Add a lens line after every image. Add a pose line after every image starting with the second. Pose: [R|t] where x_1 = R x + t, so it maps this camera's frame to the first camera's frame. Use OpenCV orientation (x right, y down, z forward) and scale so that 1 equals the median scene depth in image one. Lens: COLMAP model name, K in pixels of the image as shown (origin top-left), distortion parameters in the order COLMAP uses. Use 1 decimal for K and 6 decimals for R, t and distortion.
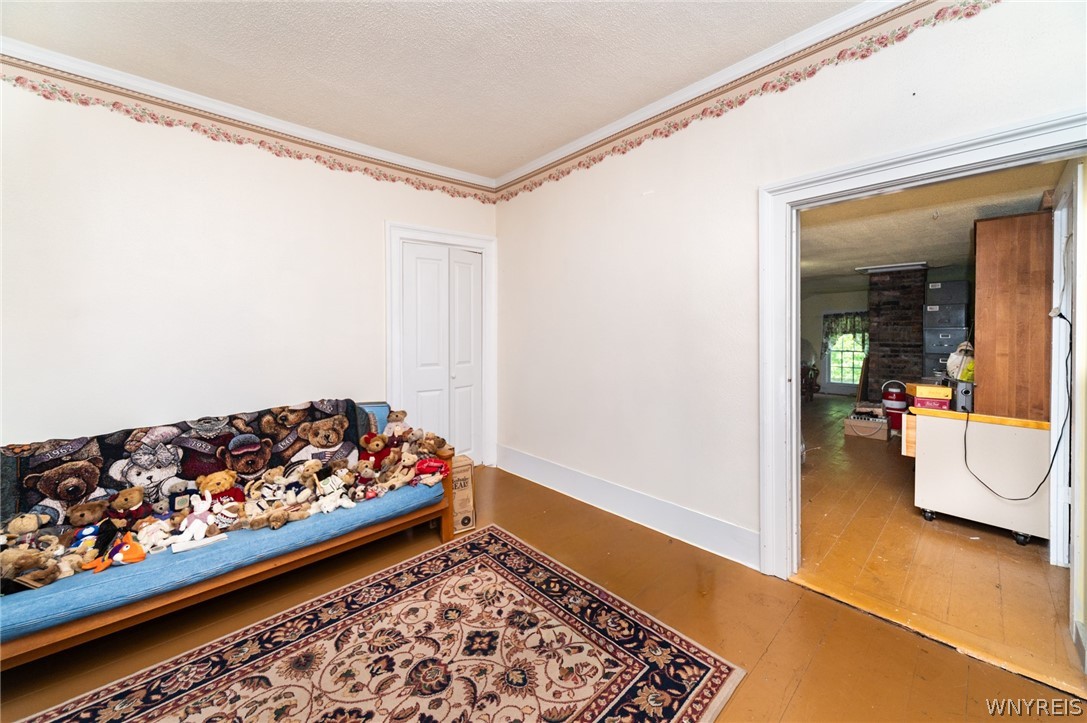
lens RADIAL K [[399.4, 0, 541.8], [0, 399.4, 332.7], [0, 0, 1]] dist [0.000597, 0.000033]
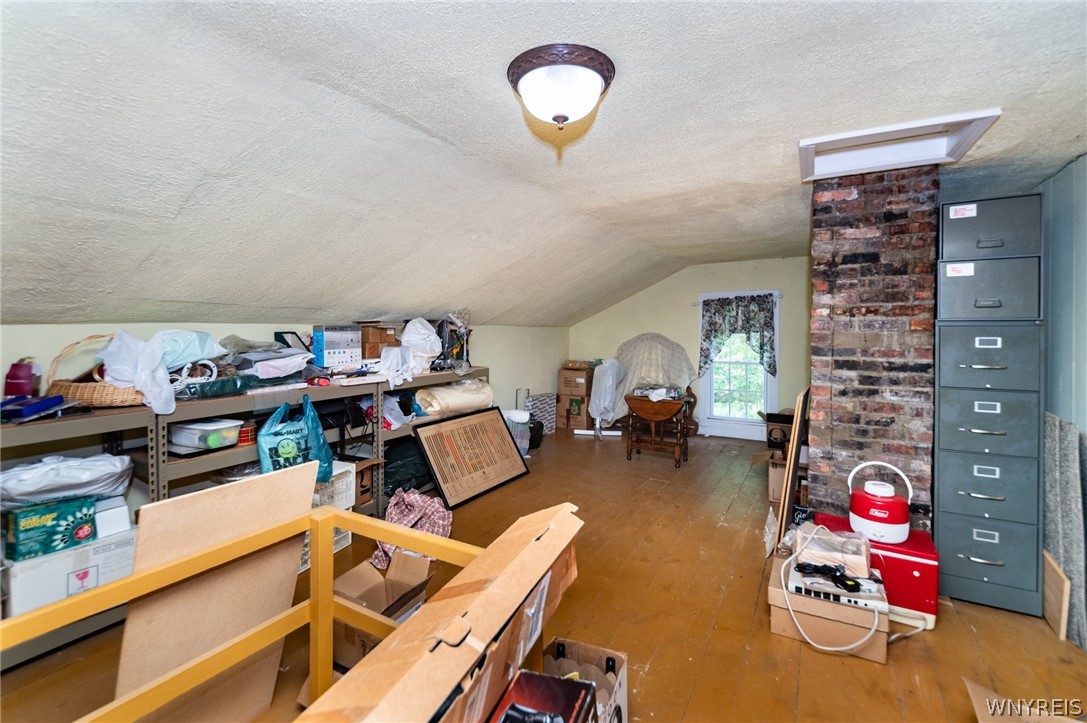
lens RADIAL K [[487.3, 0, 543.0], [0, 487.3, 329.5], [0, 0, 1]] dist [-0.000337, -0.000046]
pose [[0.952313, -0.001071, 0.305121, 0.429705], [0.001425, 0.999999, -0.000939, -0.003804], [-0.305120, 0.001329, 0.952313, 0.637801]]
